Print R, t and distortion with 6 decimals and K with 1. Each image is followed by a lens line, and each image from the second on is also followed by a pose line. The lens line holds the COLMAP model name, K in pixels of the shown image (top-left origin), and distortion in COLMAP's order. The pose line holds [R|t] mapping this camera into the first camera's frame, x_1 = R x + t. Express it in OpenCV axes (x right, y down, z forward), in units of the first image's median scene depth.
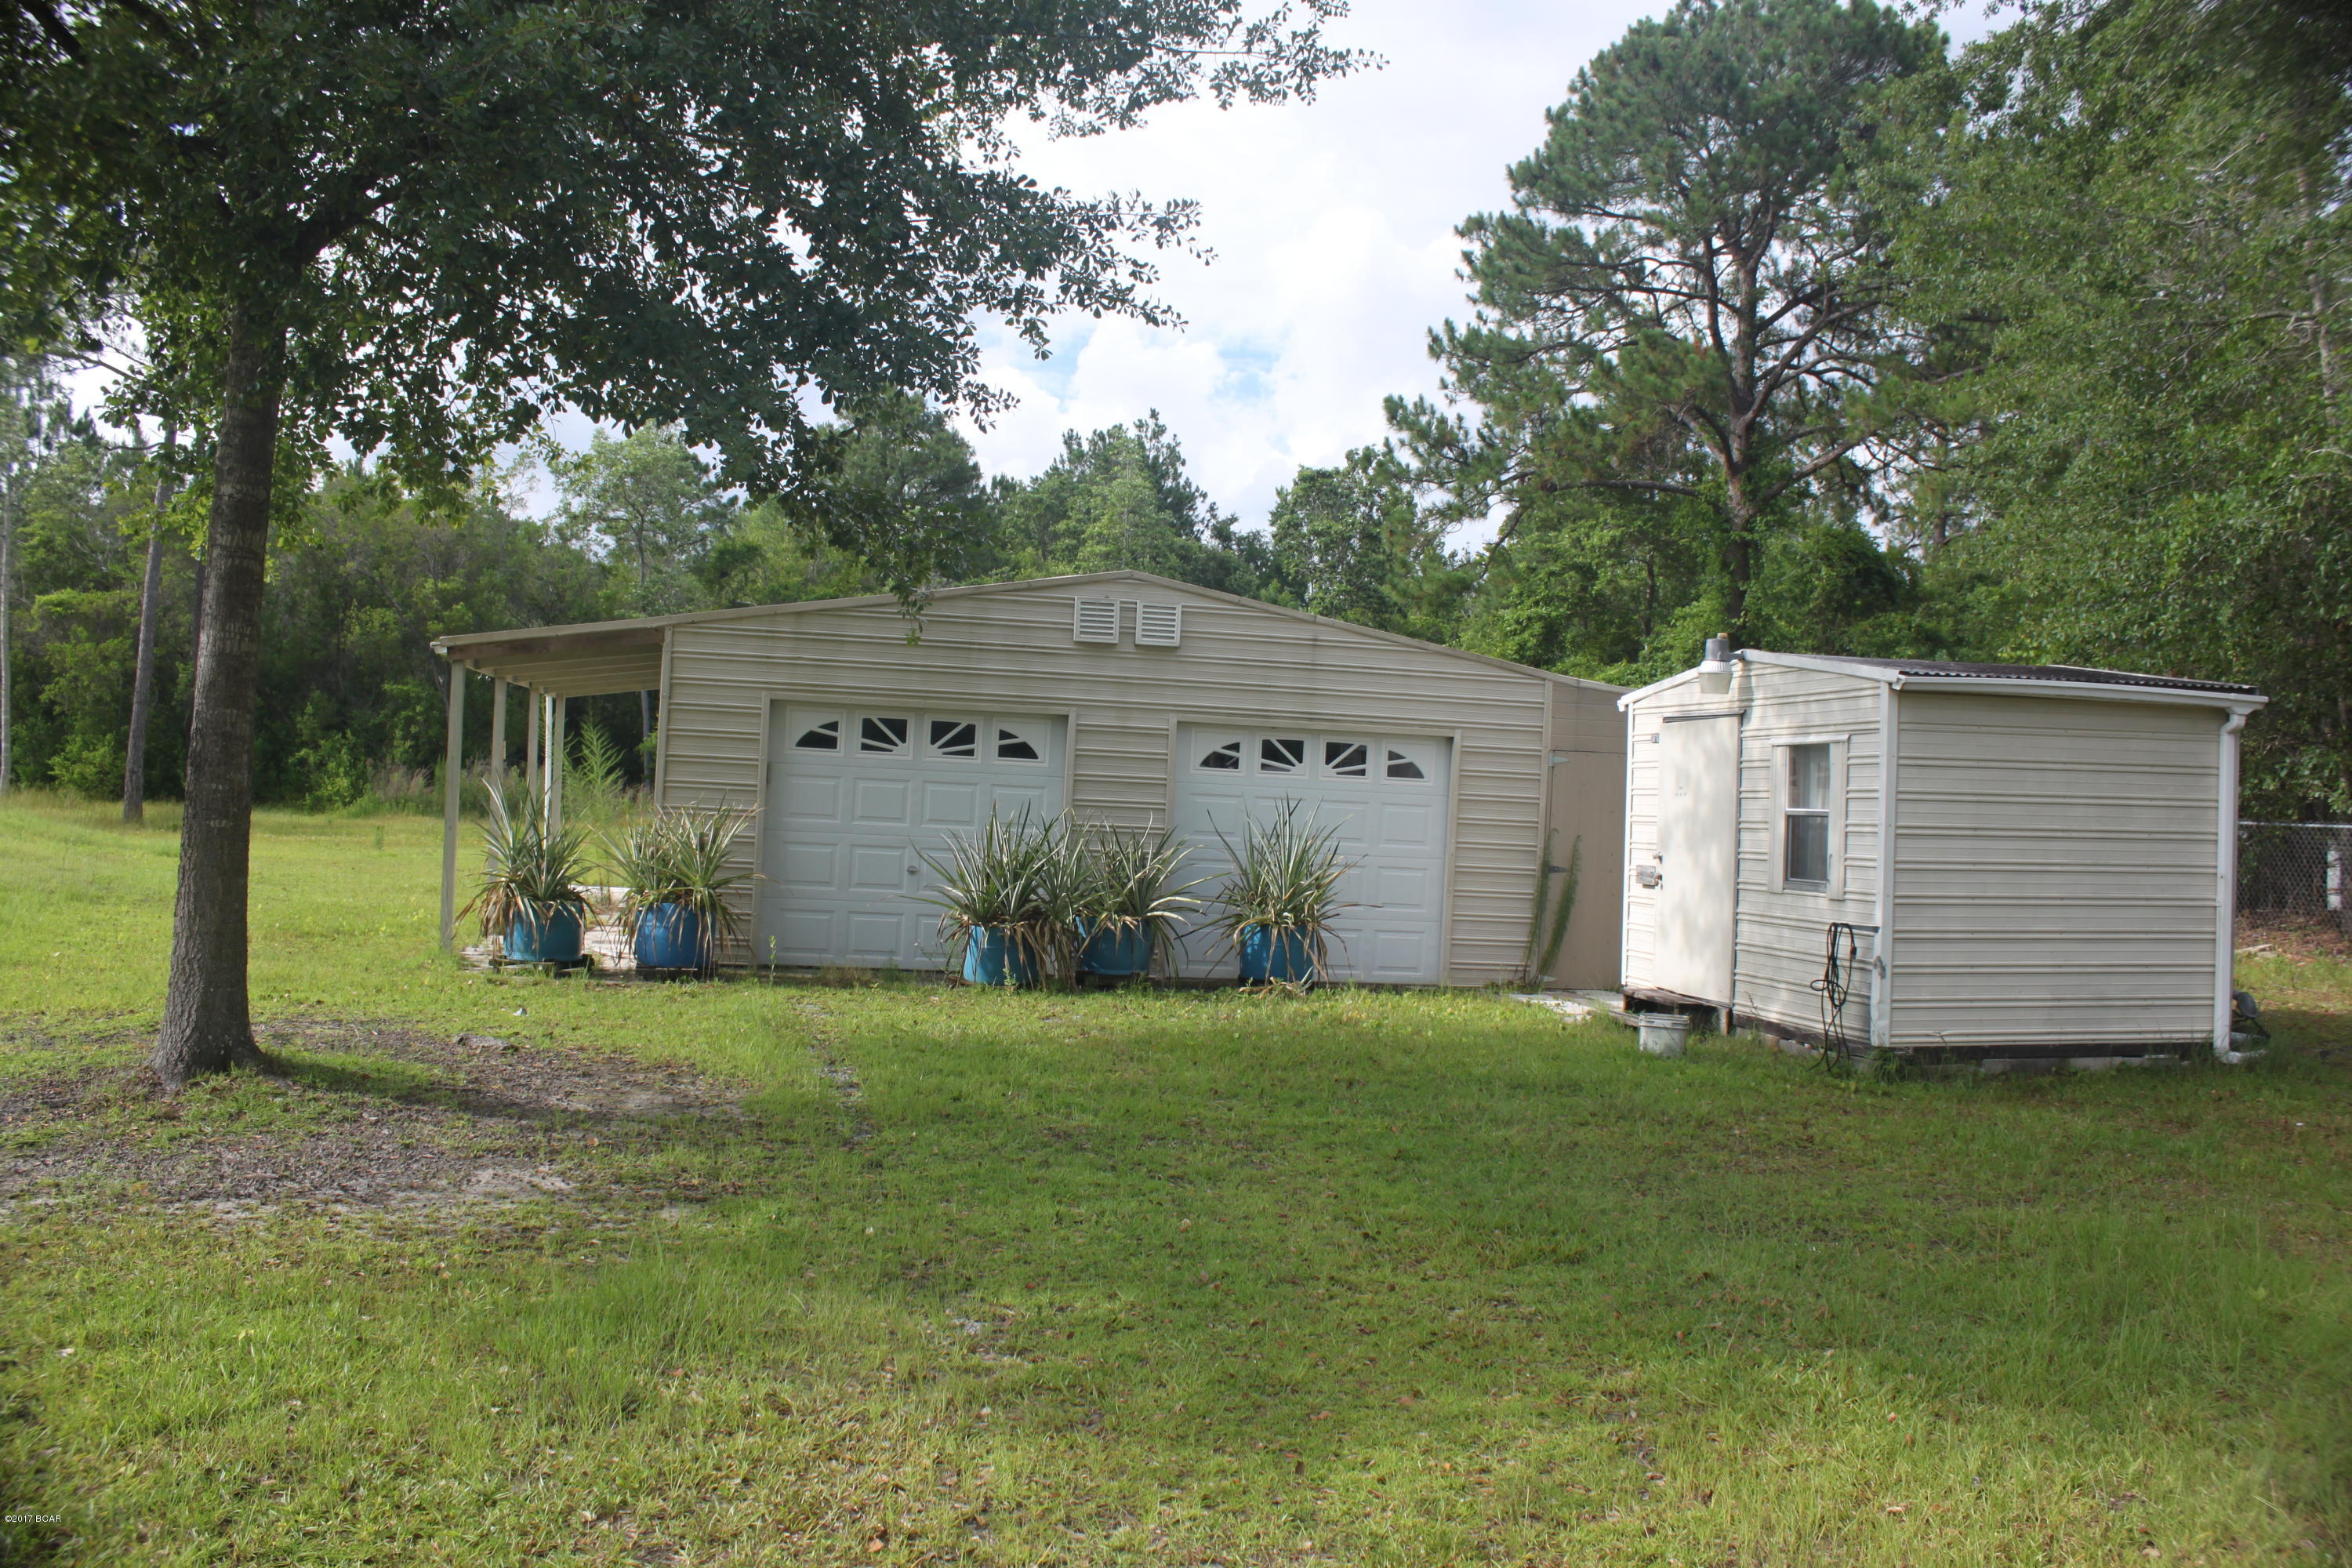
lens RADIAL K [[2030.0, 0, 1160.8], [0, 2030.0, 783.1], [0, 0, 1]] dist [-0.145491, 0.110152]
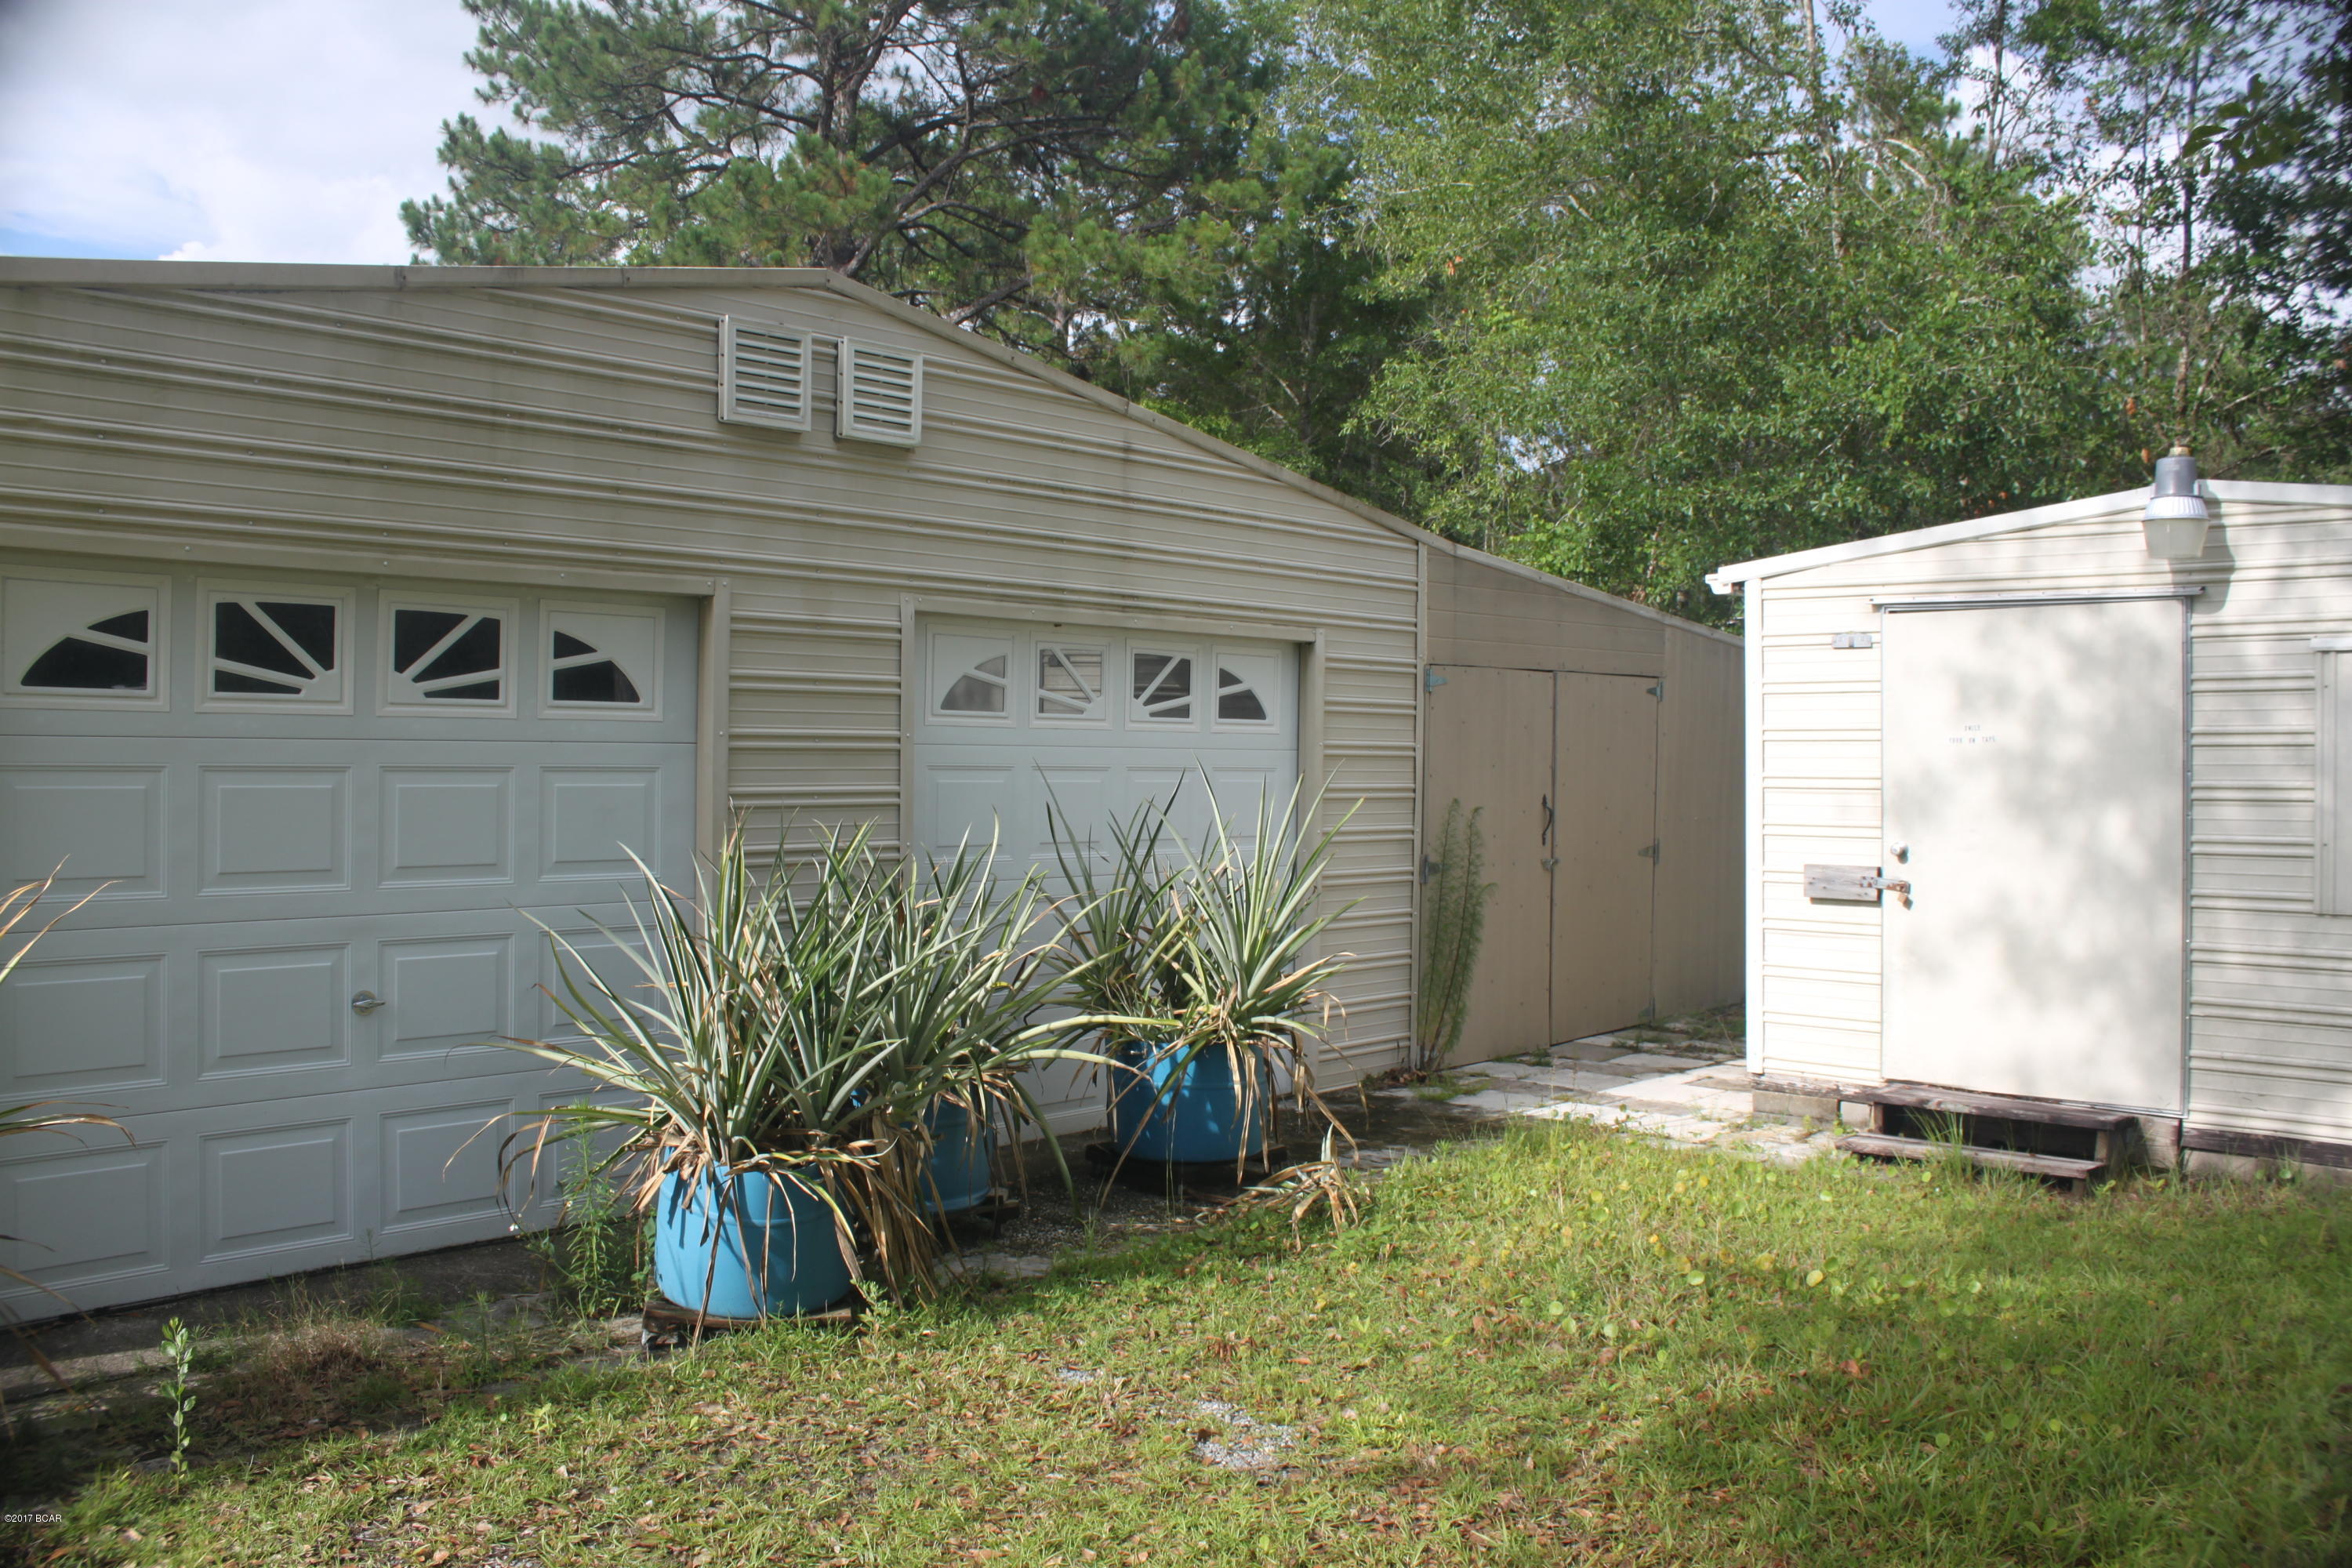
lens RADIAL K [[2030.0, 0, 1197.2], [0, 2030.0, 768.2], [0, 0, 1]] dist [-0.145491, 0.110152]
pose [[0.815468, -0.042301, 0.577254, -0.206696], [0.023414, 0.998920, 0.040123, -0.012148], [-0.578328, -0.019203, 0.815578, 0.598692]]
